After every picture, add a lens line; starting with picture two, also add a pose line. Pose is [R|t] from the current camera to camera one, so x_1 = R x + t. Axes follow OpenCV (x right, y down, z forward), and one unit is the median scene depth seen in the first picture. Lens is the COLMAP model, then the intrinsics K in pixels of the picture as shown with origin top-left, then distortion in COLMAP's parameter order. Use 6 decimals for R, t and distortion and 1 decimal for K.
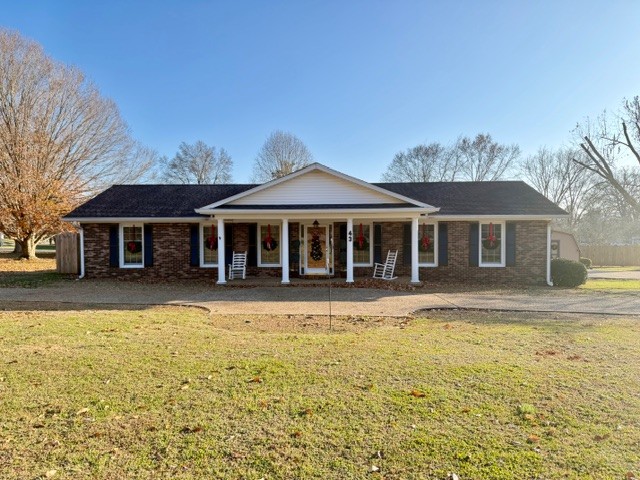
lens RADIAL K [[454.6, 0, 320.0], [0, 454.6, 240.0], [0, 0, 1]] dist [0.049463, -0.003446]
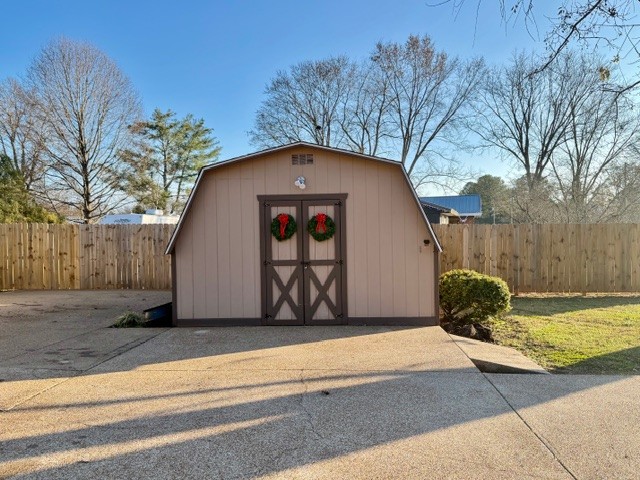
lens RADIAL K [[558.3, 0, 320.0], [0, 558.3, 240.0], [0, 0, 1]] dist [-0.000800, -0.000621]
pose [[0.999814, -0.007858, 0.017620, 0.975735], [0.007750, 0.999951, 0.006171, 0.037885], [-0.017667, -0.006033, 0.999826, 1.421079]]
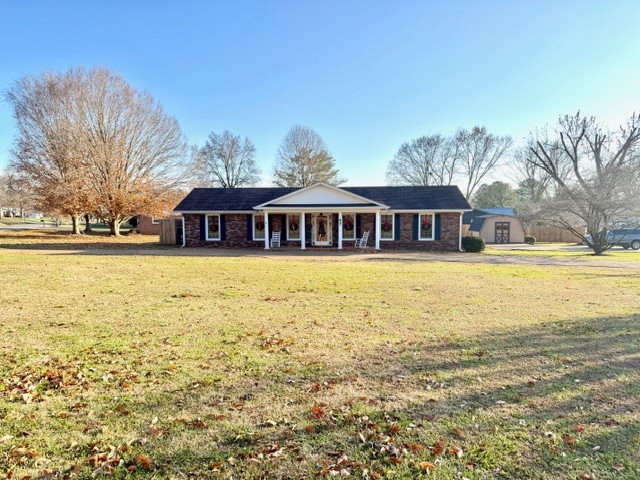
lens RADIAL K [[454.6, 0, 320.0], [0, 454.6, 240.0], [0, 0, 1]] dist [0.049463, -0.003446]
pose [[0.999179, 0.002970, -0.040405, 0.054081], [-0.001097, 0.998927, 0.046300, -0.019597], [0.040499, -0.046217, 0.998110, -0.675738]]
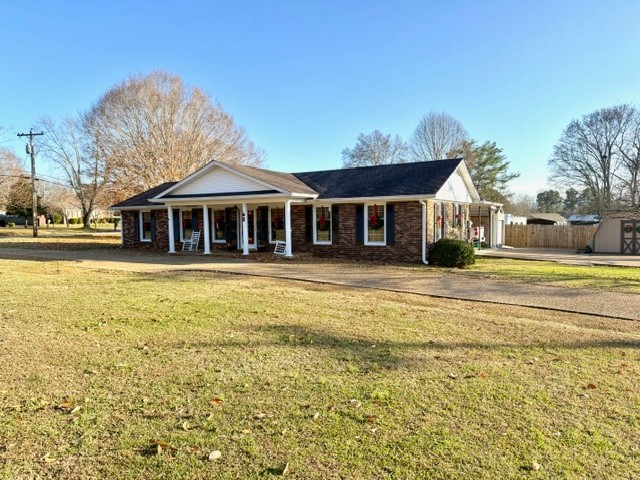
lens RADIAL K [[454.6, 0, 320.0], [0, 454.6, 240.0], [0, 0, 1]] dist [0.049463, -0.003446]
pose [[0.884595, 0.014039, -0.466149, 0.755624], [0.002132, 0.999415, 0.034145, 0.009622], [0.466355, -0.031199, 0.884047, -0.008285]]
